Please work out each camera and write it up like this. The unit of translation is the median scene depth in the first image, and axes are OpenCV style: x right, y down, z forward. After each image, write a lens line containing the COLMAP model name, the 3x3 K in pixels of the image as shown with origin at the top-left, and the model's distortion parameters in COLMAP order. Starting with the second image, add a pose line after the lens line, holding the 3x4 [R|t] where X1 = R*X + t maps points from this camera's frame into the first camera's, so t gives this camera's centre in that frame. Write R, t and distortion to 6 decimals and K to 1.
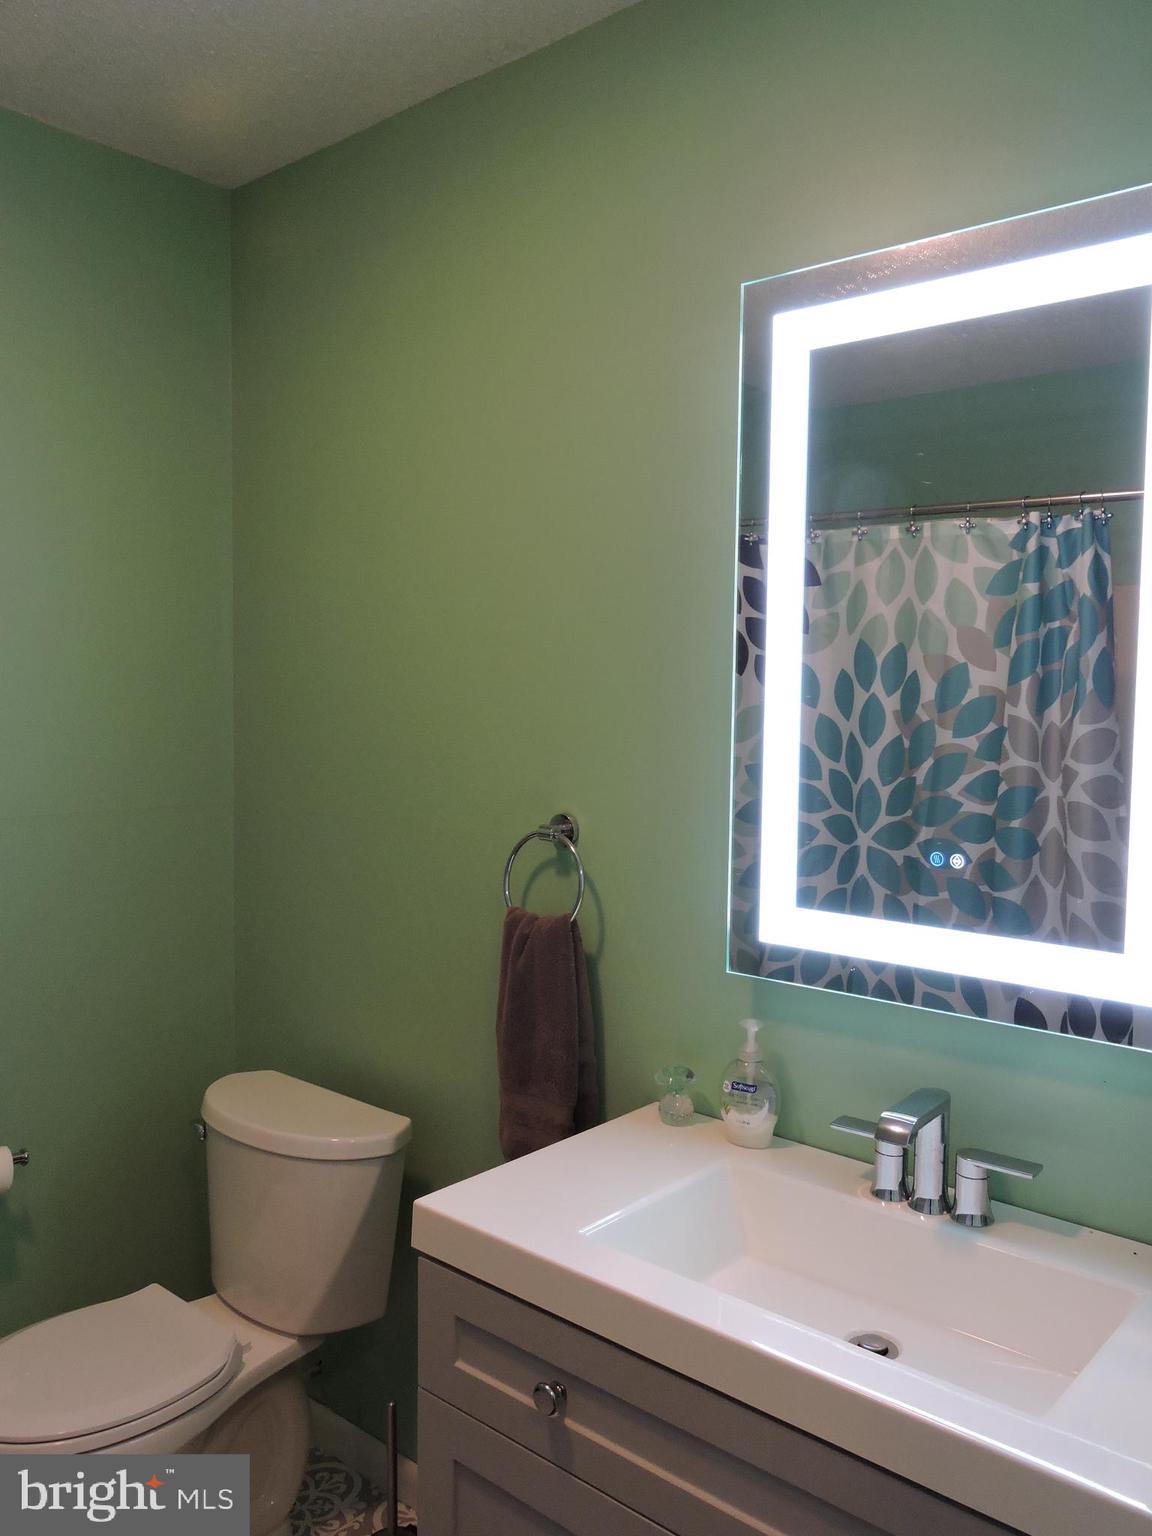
lens RADIAL K [[1238.0, 0, 576.0], [0, 1238.0, 768.0], [0, 0, 1]] dist [-0.001087, -0.010618]
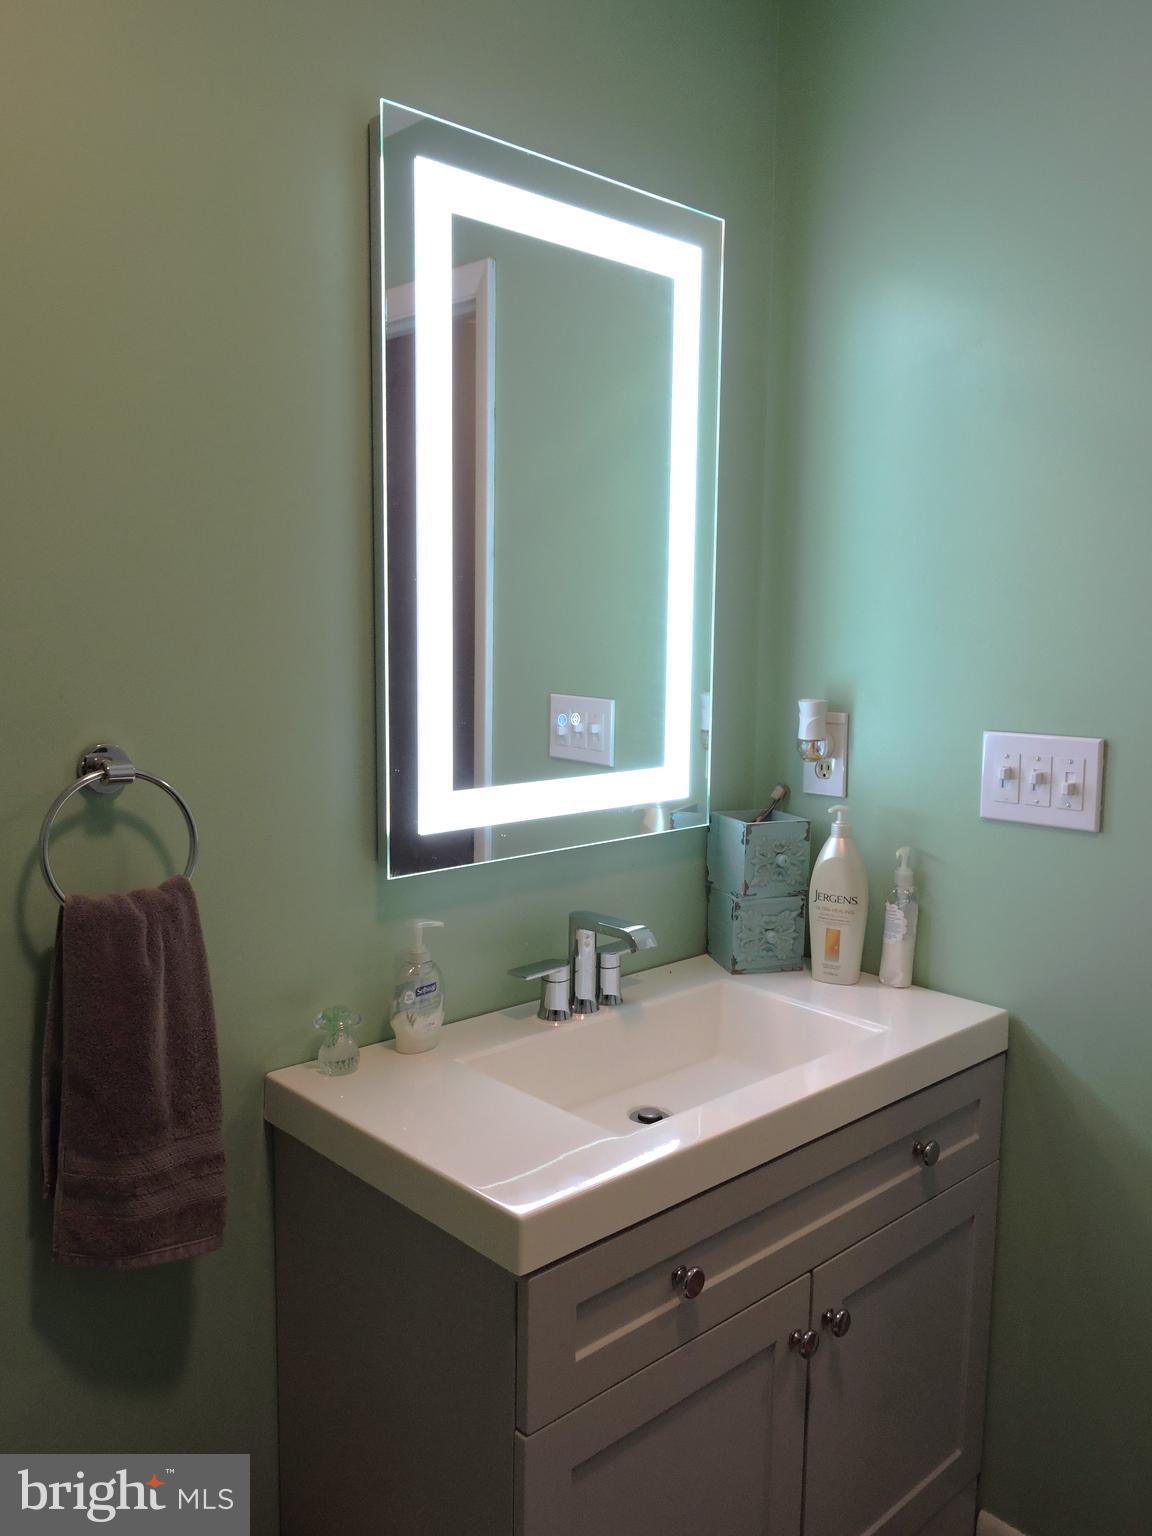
lens RADIAL K [[1238.0, 0, 576.0], [0, 1238.0, 768.0], [0, 0, 1]] dist [-0.001087, -0.010618]
pose [[0.086504, -0.139720, 0.986405, -0.853015], [0.050560, 0.989457, 0.135718, -0.038094], [-0.994968, 0.038133, 0.092656, 0.872235]]
